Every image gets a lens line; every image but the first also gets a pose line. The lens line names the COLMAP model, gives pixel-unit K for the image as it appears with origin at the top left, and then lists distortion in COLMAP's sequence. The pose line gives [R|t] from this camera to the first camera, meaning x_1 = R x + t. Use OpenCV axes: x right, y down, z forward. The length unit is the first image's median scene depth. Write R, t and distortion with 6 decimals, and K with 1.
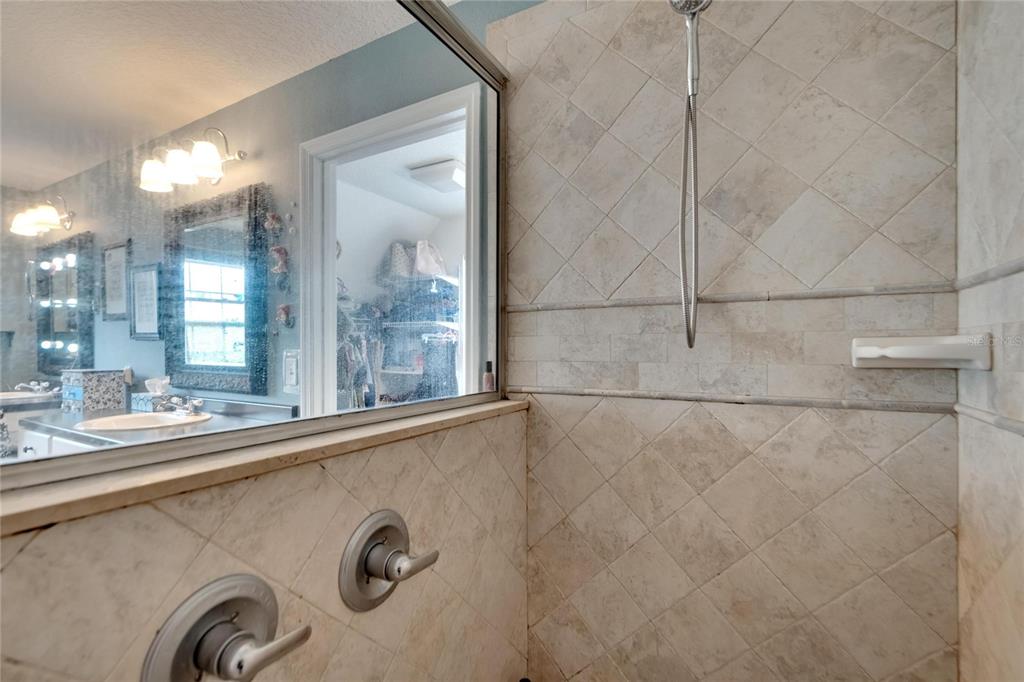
lens RADIAL K [[457.6, 0, 503.3], [0, 457.6, 342.2], [0, 0, 1]] dist [-0.003179, -0.000009]
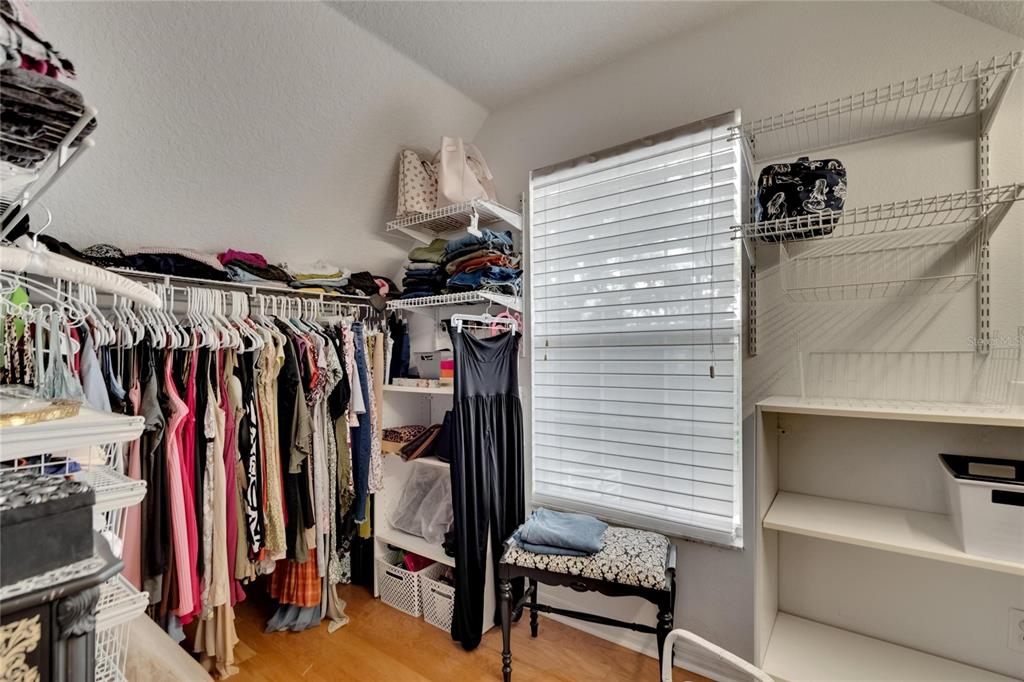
lens RADIAL K [[457.6, 0, 510.6], [0, 457.6, 350.7], [0, 0, 1]] dist [-0.003179, -0.000009]
pose [[0.993998, -0.008372, -0.109082, -0.055086], [0.008258, 0.999965, -0.001490, 0.020979], [0.109090, 0.000581, 0.994032, 0.479746]]
